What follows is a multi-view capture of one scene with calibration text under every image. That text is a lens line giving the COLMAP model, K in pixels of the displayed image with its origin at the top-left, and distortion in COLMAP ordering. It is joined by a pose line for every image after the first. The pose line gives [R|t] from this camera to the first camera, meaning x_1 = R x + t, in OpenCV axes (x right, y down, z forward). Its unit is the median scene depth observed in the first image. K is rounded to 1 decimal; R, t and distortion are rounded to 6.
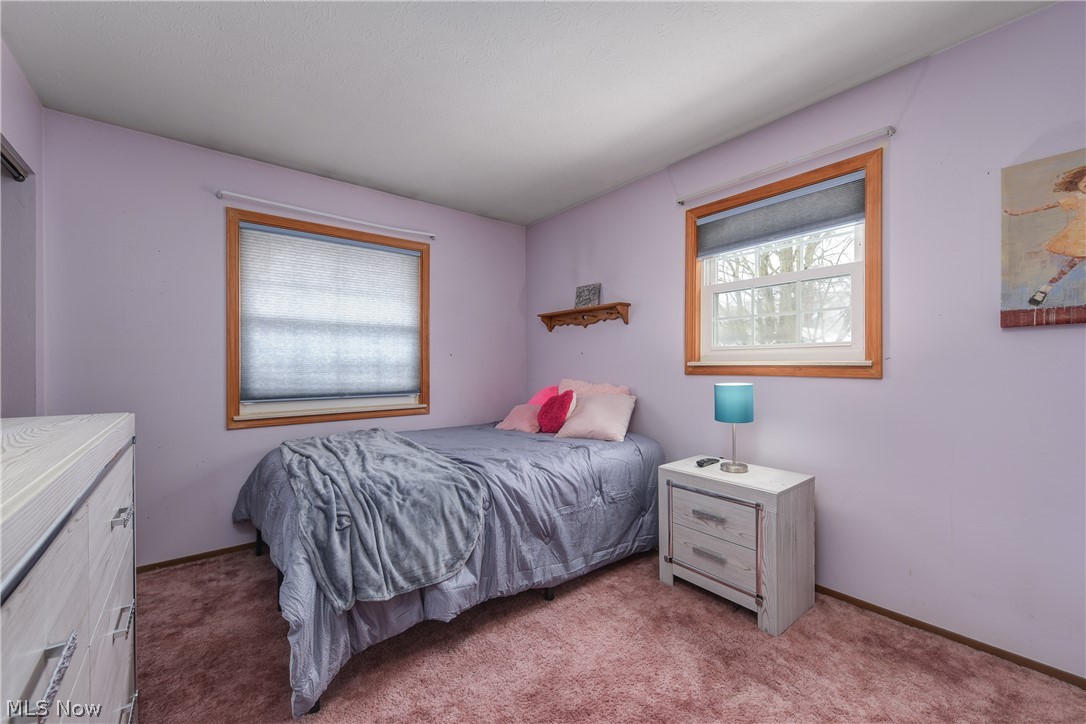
lens RADIAL K [[427.8, 0, 542.5], [0, 427.8, 366.7], [0, 0, 1]] dist [-0.003167, -0.000743]
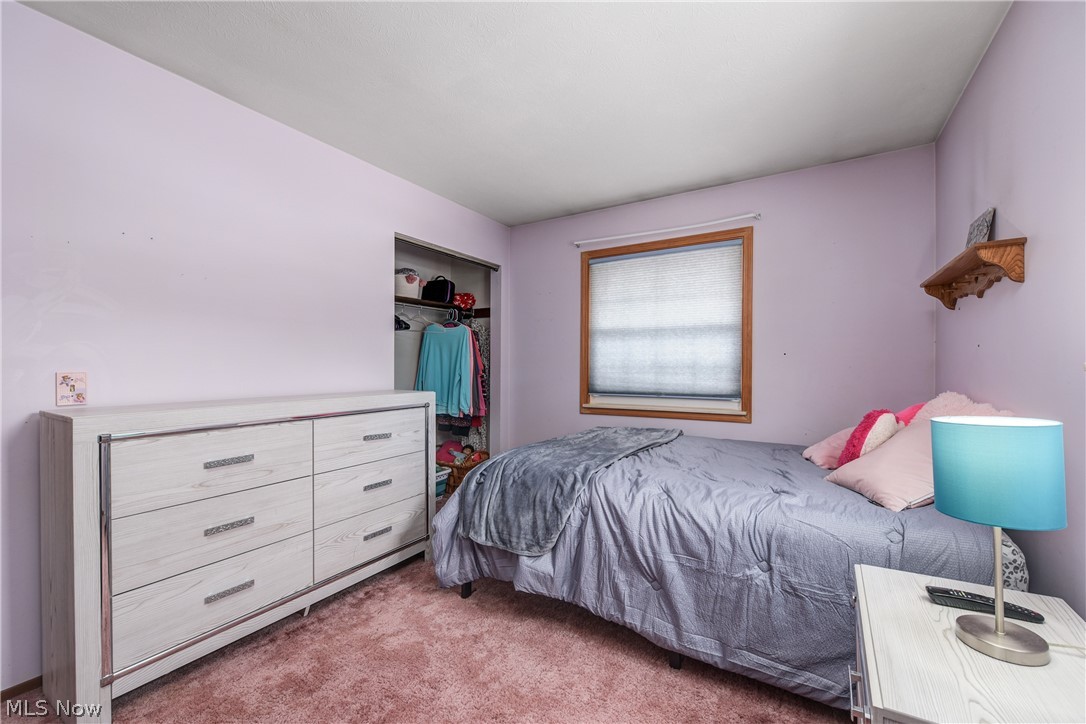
lens RADIAL K [[442.3, 0, 543.0], [0, 442.3, 362.0], [0, 0, 1]] dist [-0.001810, -0.000181]
pose [[0.340863, -0.006831, -0.940088, 0.558439], [-0.001452, 0.999969, -0.007792, -0.007374], [0.940112, 0.004021, 0.340842, 0.392127]]
